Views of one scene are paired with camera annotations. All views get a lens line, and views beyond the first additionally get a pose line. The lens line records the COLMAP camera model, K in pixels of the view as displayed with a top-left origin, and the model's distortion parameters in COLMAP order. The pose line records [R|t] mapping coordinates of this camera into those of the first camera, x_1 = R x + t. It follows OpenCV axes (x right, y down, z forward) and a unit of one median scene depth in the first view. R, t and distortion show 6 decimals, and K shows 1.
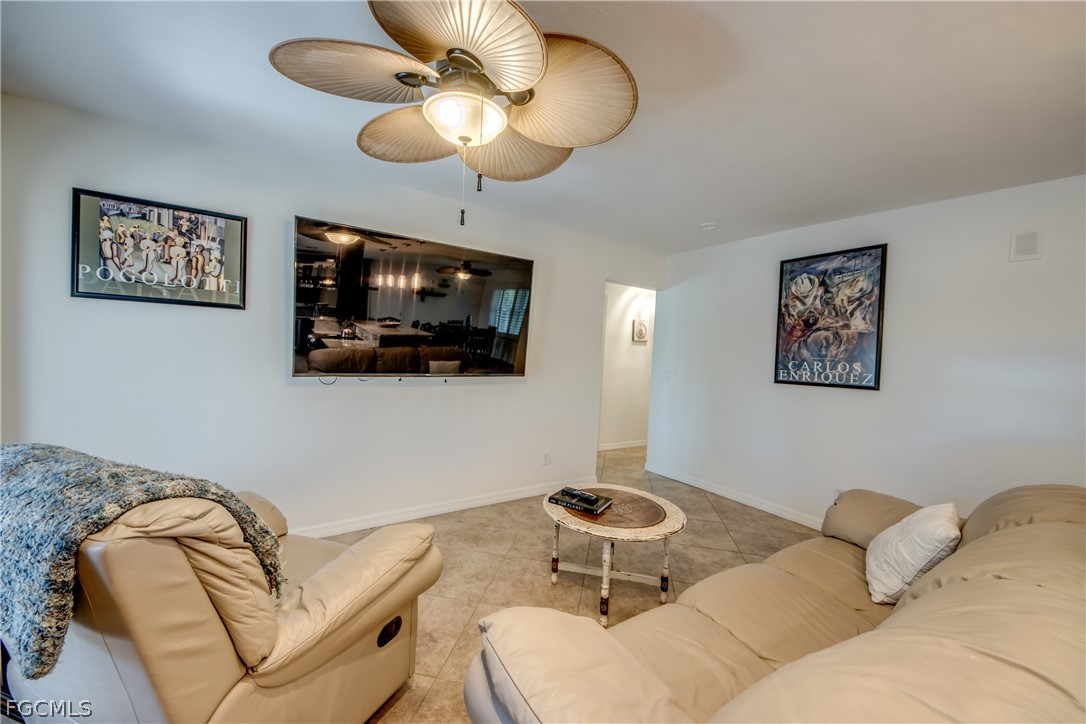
lens RADIAL K [[440.8, 0, 550.8], [0, 440.8, 369.7], [0, 0, 1]] dist [-0.004935, -0.007232]
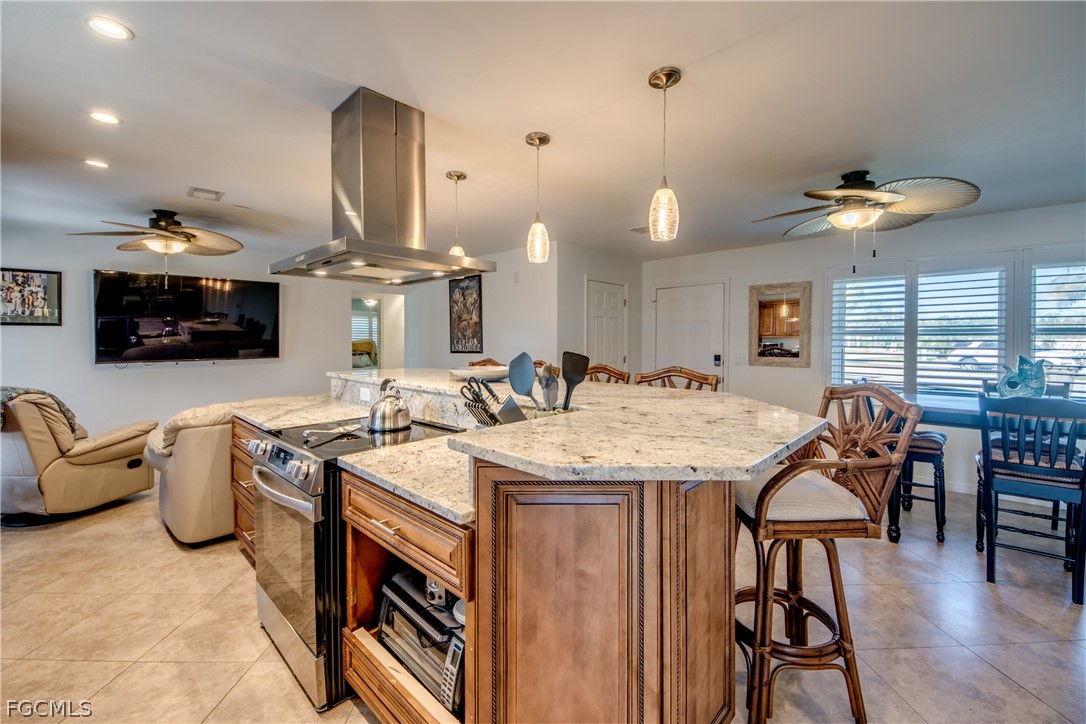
lens RADIAL K [[440.8, 0, 549.7], [0, 440.8, 344.5], [0, 0, 1]] dist [-0.004935, -0.007232]
pose [[0.974189, -0.048256, 0.220516, 0.834891], [0.052586, 0.998521, -0.013804, 0.064314], [-0.219524, 0.025043, 0.975286, -1.135566]]
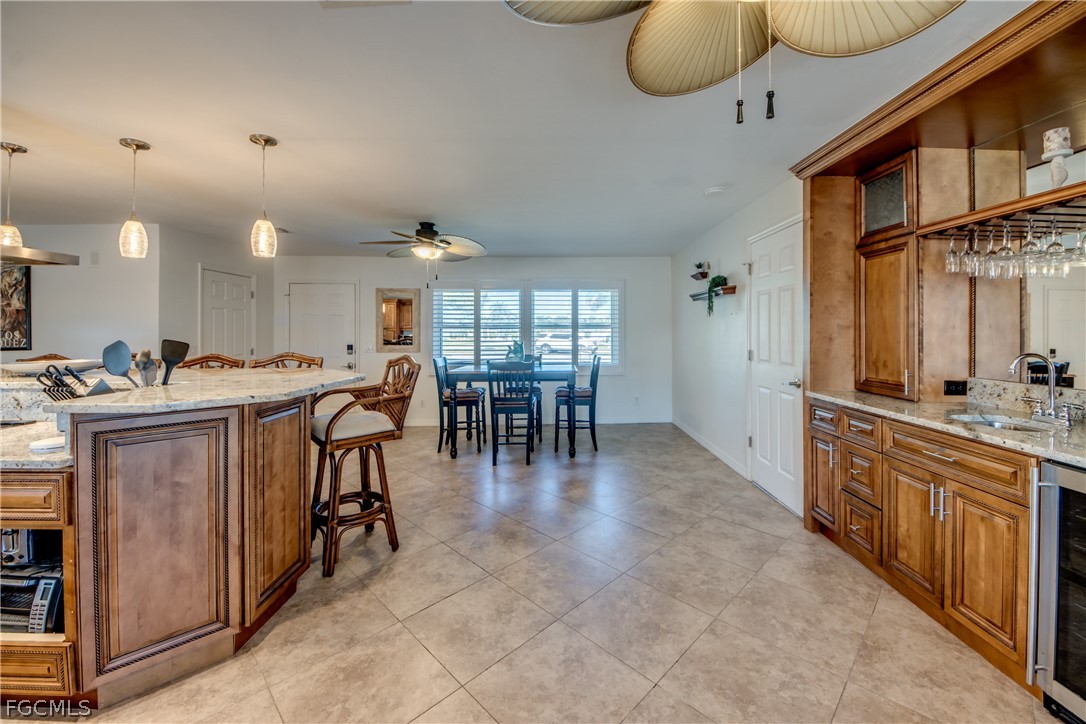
lens RADIAL K [[414.6, 0, 564.4], [0, 414.6, 328.2], [0, 0, 1]] dist [0.002057, -0.007569]
pose [[0.527233, -0.040204, 0.848769, 0.743260], [0.056686, 0.998319, 0.012076, 0.076214], [-0.847828, 0.041746, 0.528626, -1.534479]]
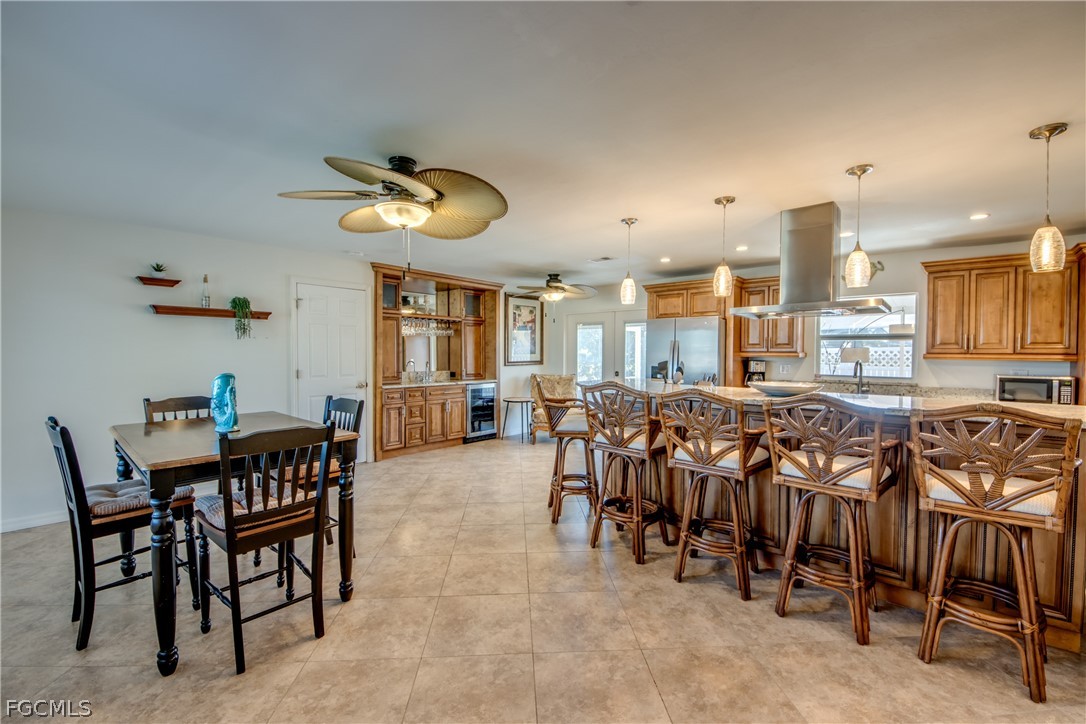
lens RADIAL K [[440.8, 0, 542.6], [0, 440.8, 360.8], [0, 0, 1]] dist [-0.004935, -0.007232]
pose [[-0.966269, -0.041332, -0.254196, 1.820203], [-0.055489, 0.997267, 0.048773, 0.012775], [0.251486, 0.061233, -0.965922, 0.864512]]
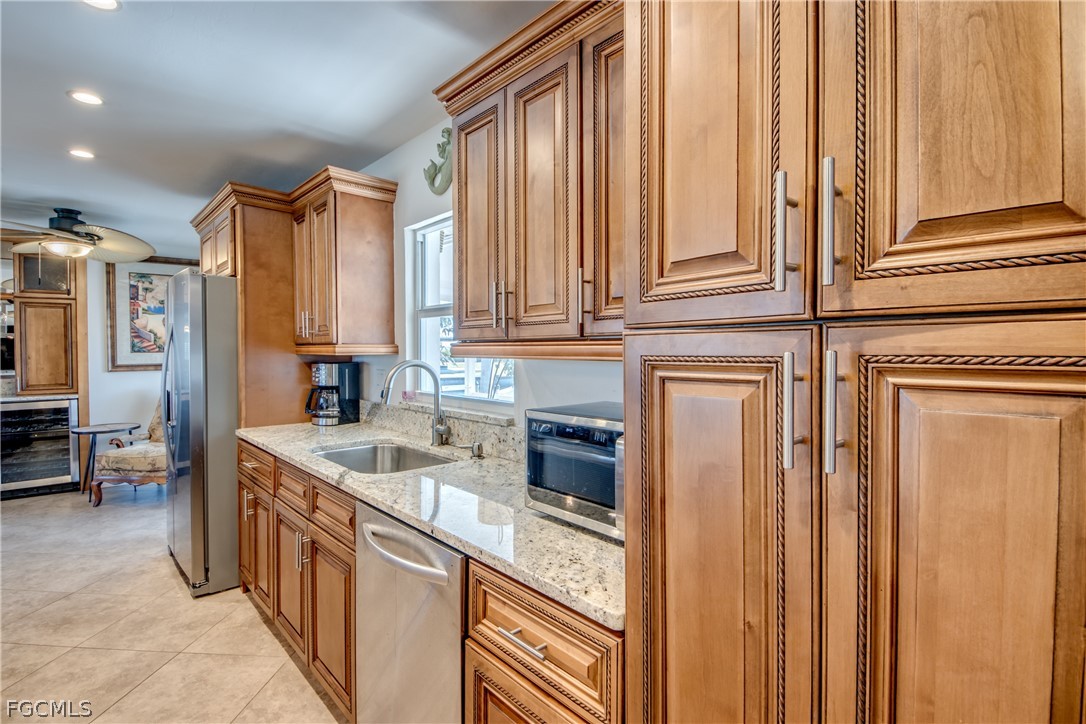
lens RADIAL K [[512.9, 0, 560.5], [0, 512.9, 360.4], [0, 0, 1]] dist [0.003592, -0.006694]
pose [[-0.983934, -0.041755, -0.173583, -0.110443], [-0.050310, 0.997711, 0.045180, -0.031274], [0.171300, 0.053187, -0.983782, 0.320950]]
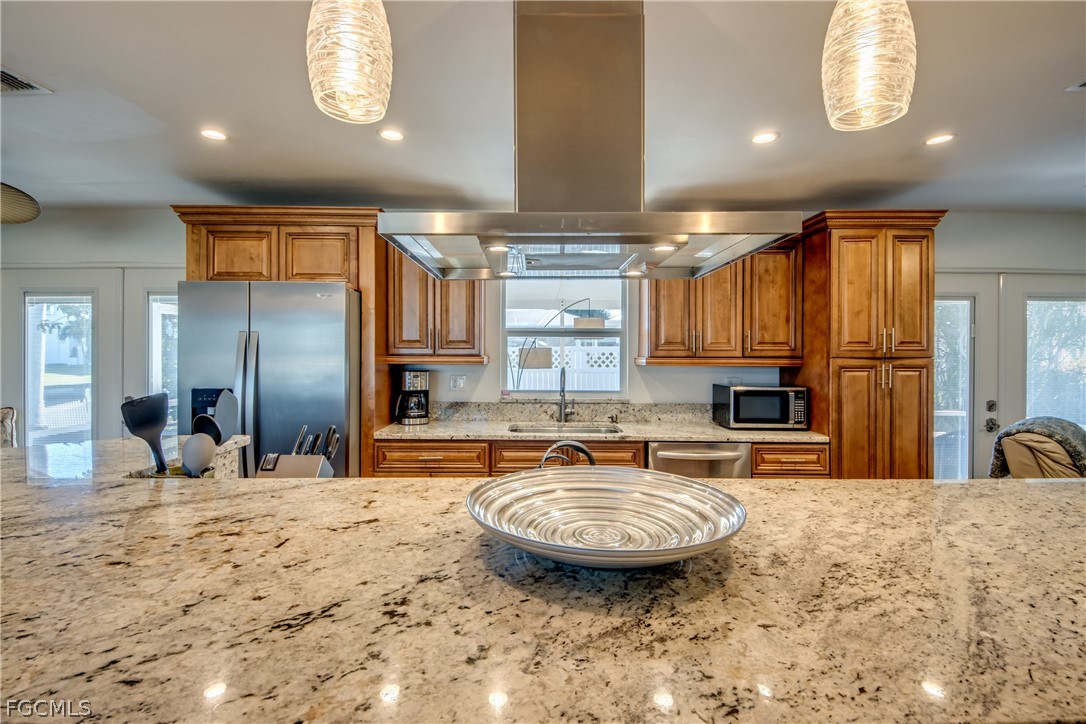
lens RADIAL K [[512.9, 0, 544.0], [0, 512.9, 353.1], [0, 0, 1]] dist [0.003592, -0.006694]
pose [[-0.552027, -0.040687, -0.832833, 1.224605], [-0.058713, 0.998226, -0.009851, 0.003001], [0.831757, 0.043461, -0.553437, 0.097064]]
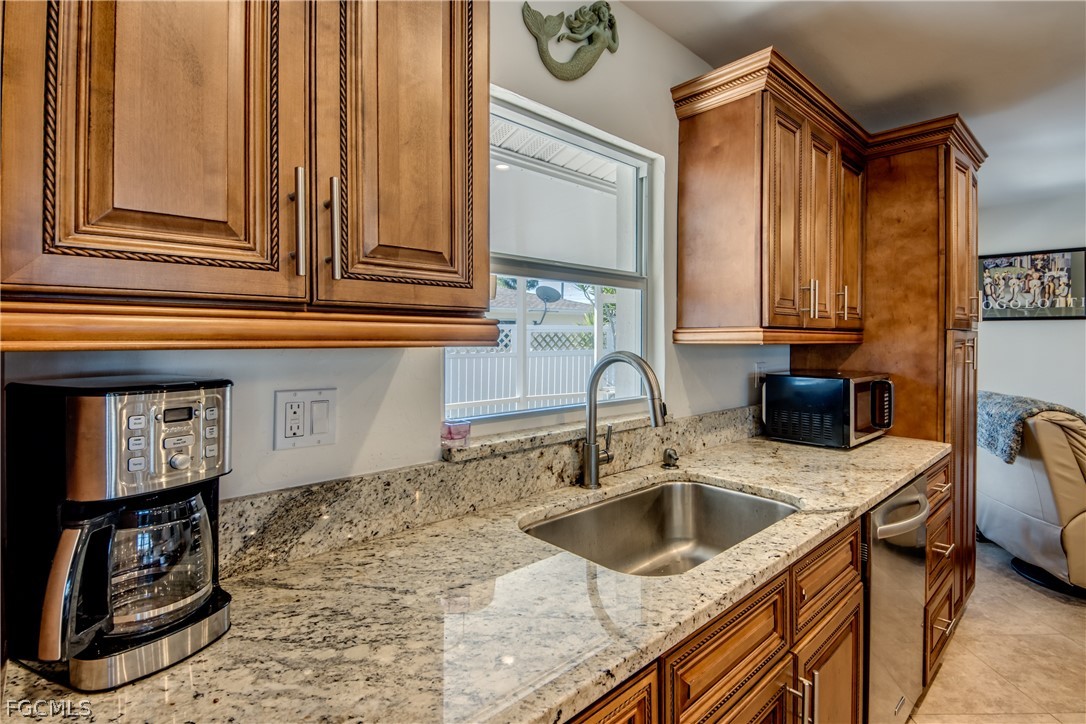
lens RADIAL K [[512.9, 0, 556.5], [0, 512.9, 344.3], [0, 0, 1]] dist [0.003592, -0.006694]
pose [[0.161962, -0.030750, -0.986318, 0.550296], [-0.029486, 0.998917, -0.035984, 0.039389], [0.986356, 0.034911, 0.160880, -0.819152]]
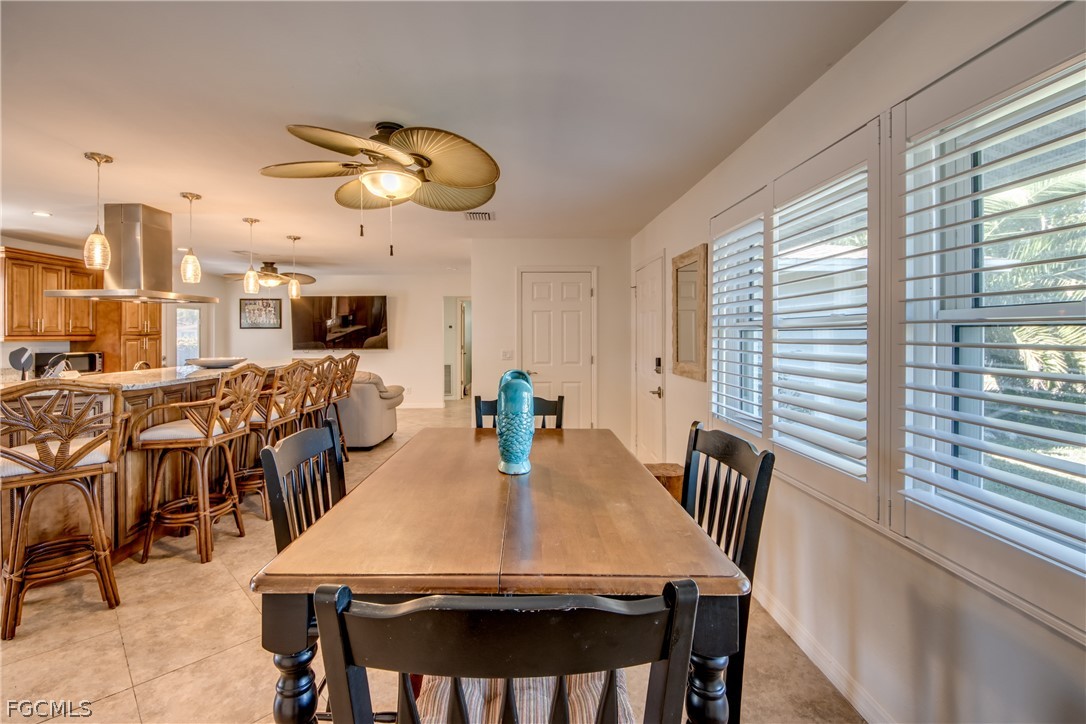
lens RADIAL K [[440.8, 0, 531.8], [0, 440.8, 334.4], [0, 0, 1]] dist [-0.004935, -0.007232]
pose [[0.857049, -0.049820, -0.512821, 2.606466], [0.027323, 0.998308, -0.051321, 0.122944], [0.514510, 0.029973, 0.856960, -0.813873]]
